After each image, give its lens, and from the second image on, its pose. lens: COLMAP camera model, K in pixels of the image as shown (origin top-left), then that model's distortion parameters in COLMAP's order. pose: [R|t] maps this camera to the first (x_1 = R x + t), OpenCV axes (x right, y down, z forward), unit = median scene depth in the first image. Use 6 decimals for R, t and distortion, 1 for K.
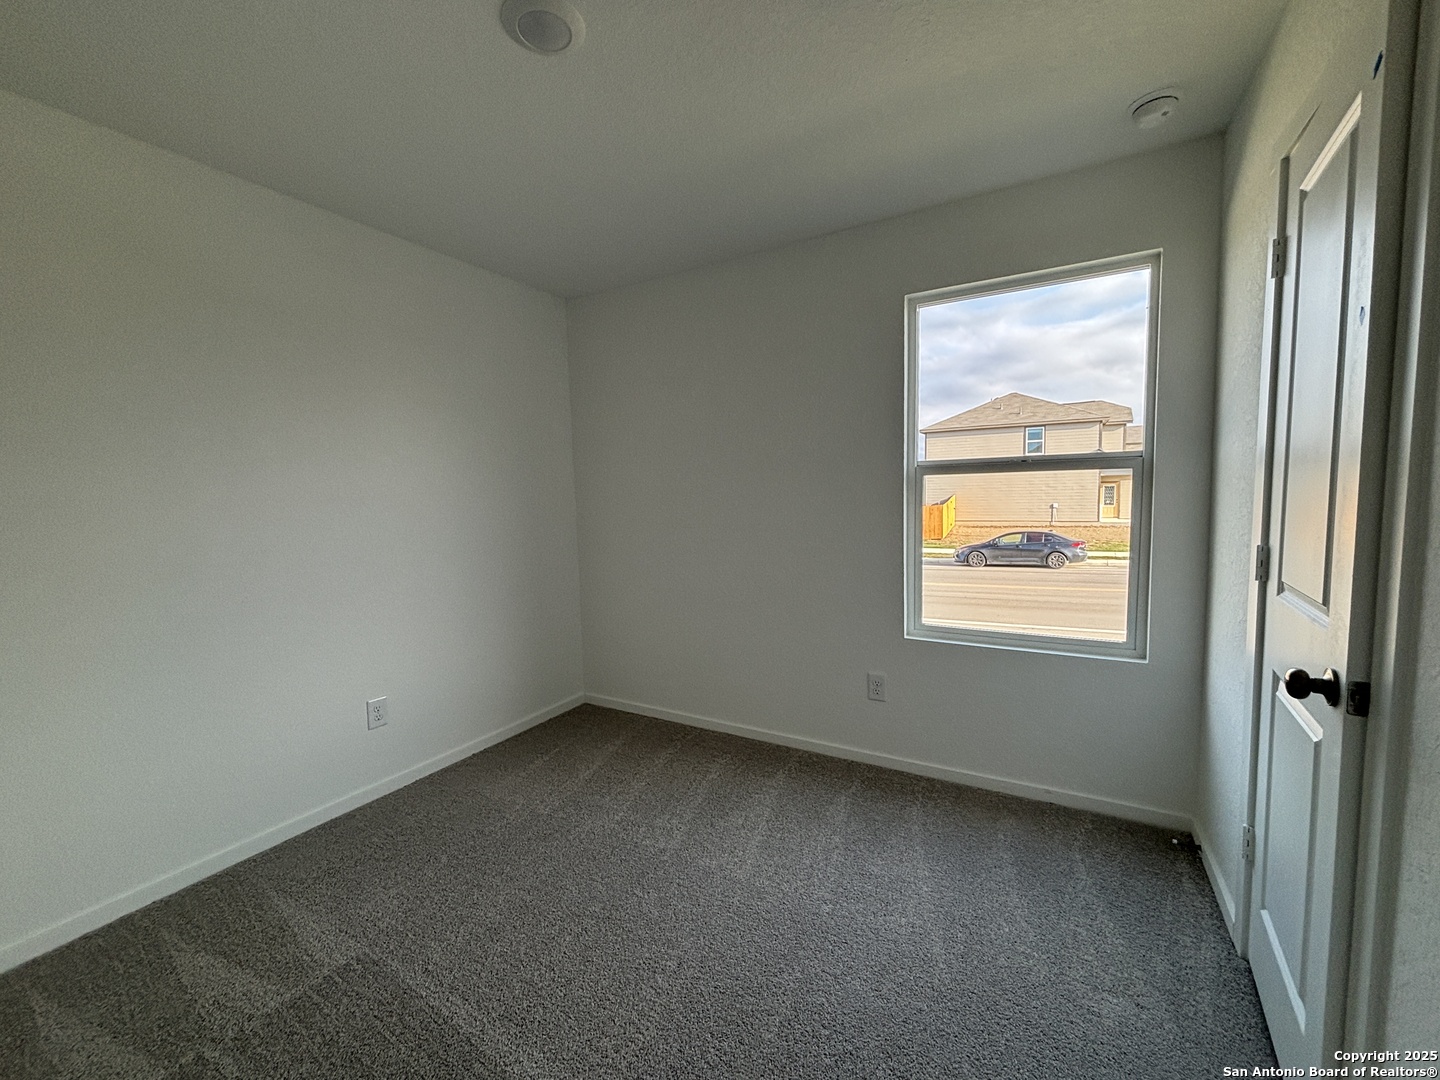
lens RADIAL K [[582.5, 0, 726.5], [0, 582.5, 541.2], [0, 0, 1]] dist [0.000466, 0.000182]
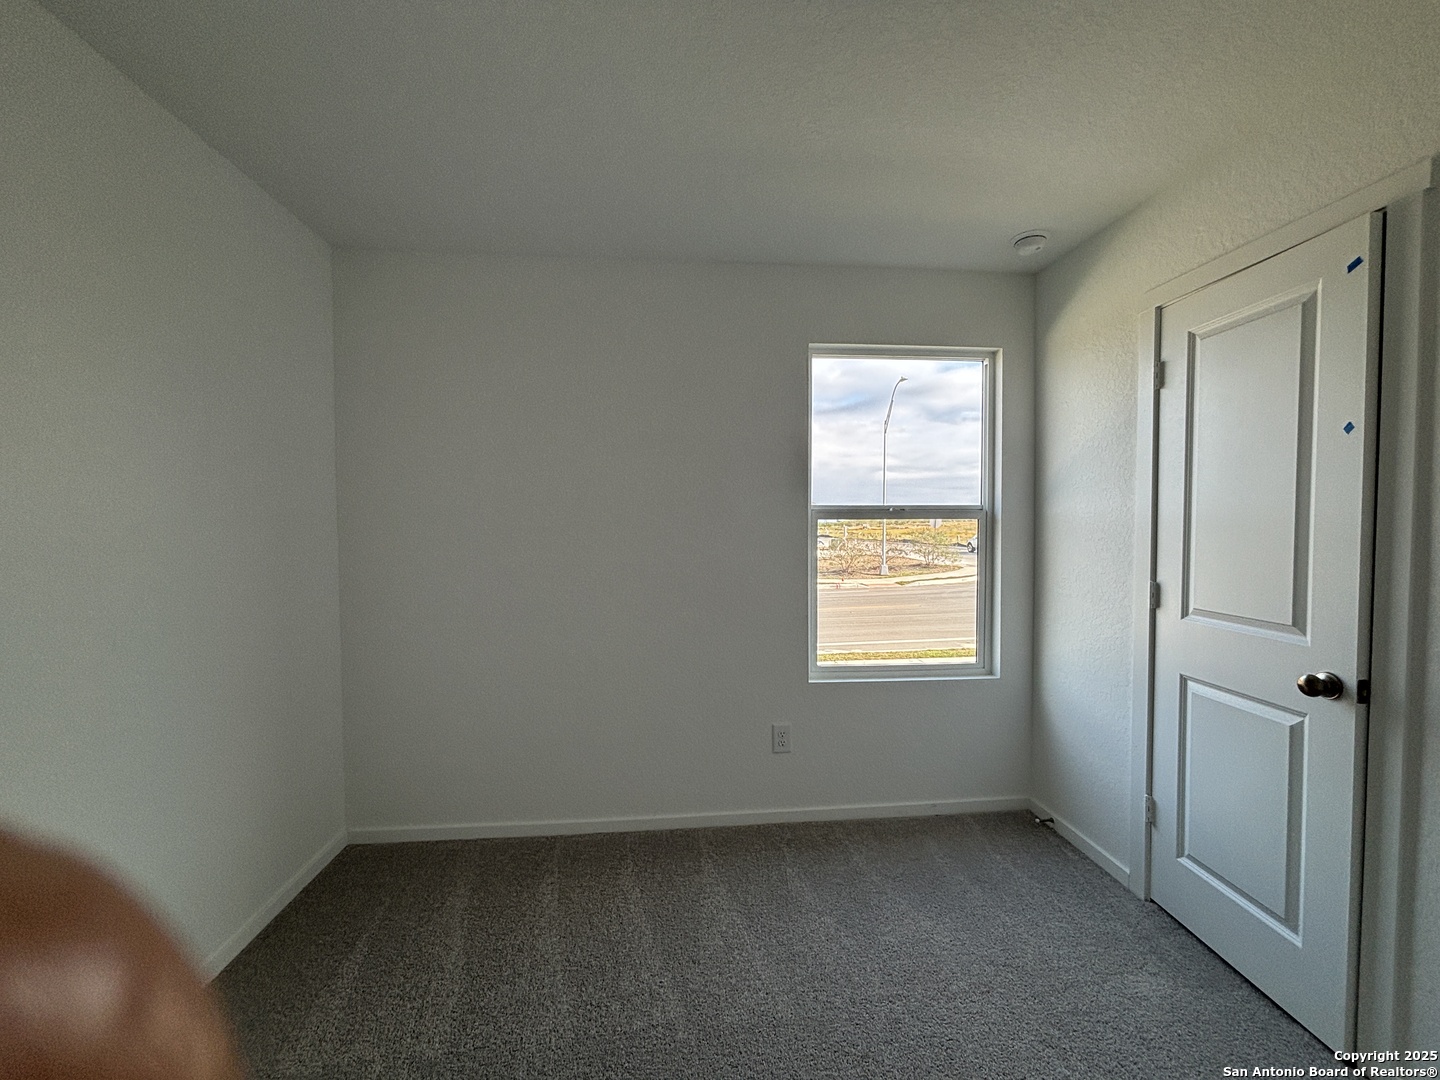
lens RADIAL K [[582.5, 0, 726.5], [0, 582.5, 541.2], [0, 0, 1]] dist [0.000466, 0.000182]
pose [[0.813875, 0.004921, 0.581020, -0.426796], [0.030226, 0.998252, -0.050794, -0.030308], [-0.580254, 0.058902, 0.812303, 0.297320]]
